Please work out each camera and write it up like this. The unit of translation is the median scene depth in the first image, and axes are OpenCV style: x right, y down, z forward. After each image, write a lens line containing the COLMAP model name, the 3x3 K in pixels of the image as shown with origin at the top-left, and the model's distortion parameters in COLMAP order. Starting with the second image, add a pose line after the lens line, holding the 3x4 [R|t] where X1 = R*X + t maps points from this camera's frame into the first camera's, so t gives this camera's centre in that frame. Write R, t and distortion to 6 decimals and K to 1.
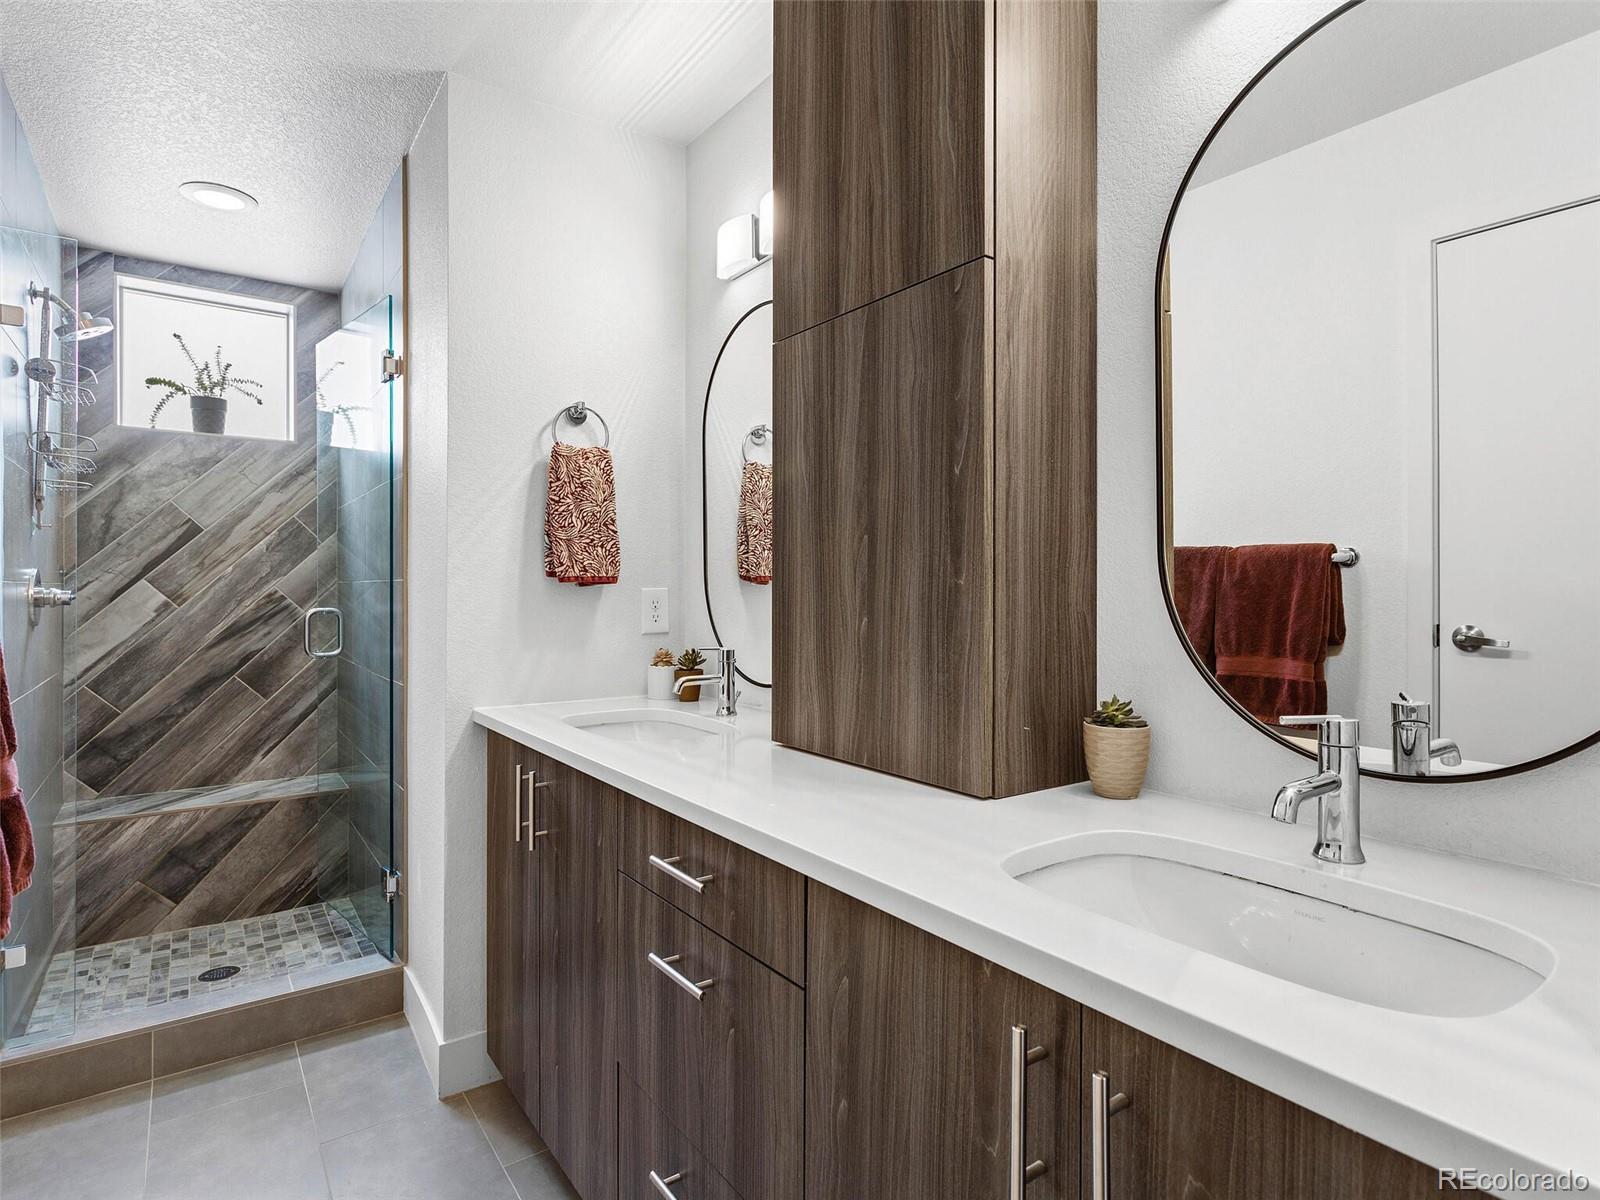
lens RADIAL K [[856.5, 0, 805.5], [0, 856.5, 583.6], [0, 0, 1]] dist [0.001291, 0.001088]
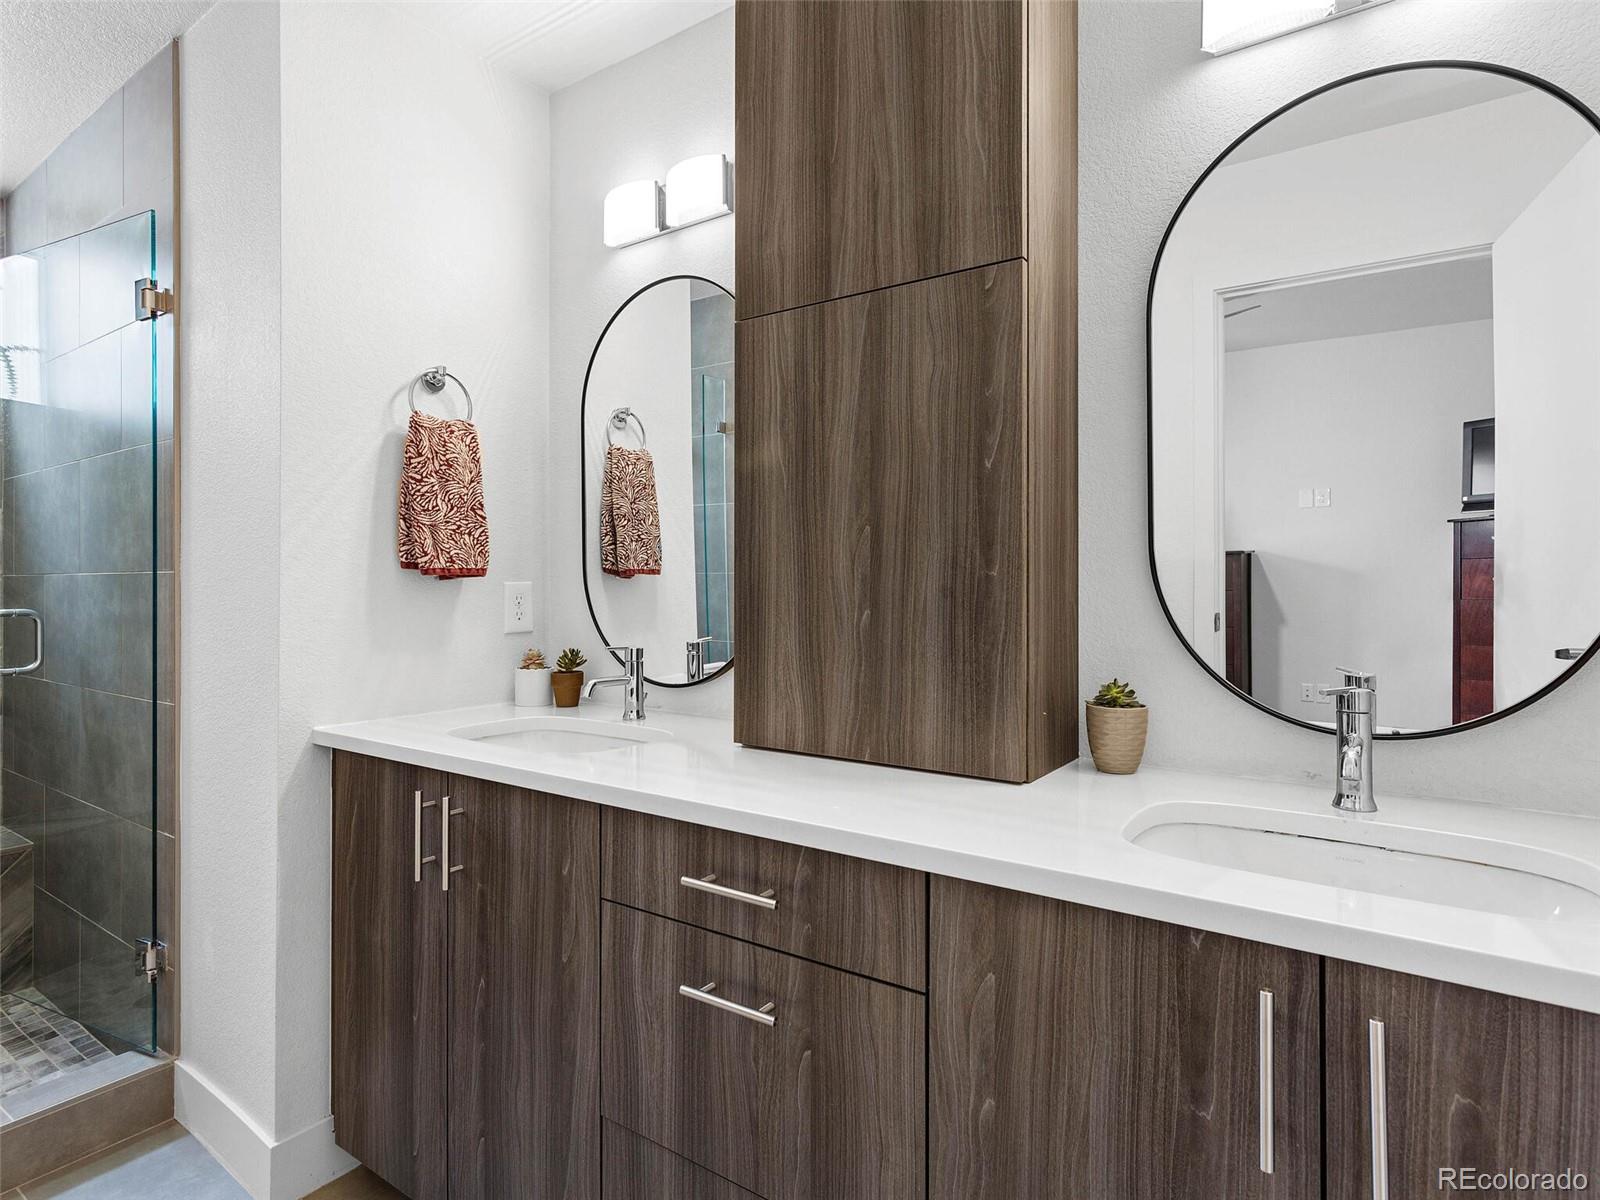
lens RADIAL K [[857.6, 0, 803.8], [0, 857.6, 578.9], [0, 0, 1]] dist [0.003172, 0.000631]
pose [[0.941832, 0.001136, 0.336083, -0.335171], [-0.000445, 0.999998, -0.002133, 0.006359], [-0.336085, 0.001860, 0.941830, 0.099753]]
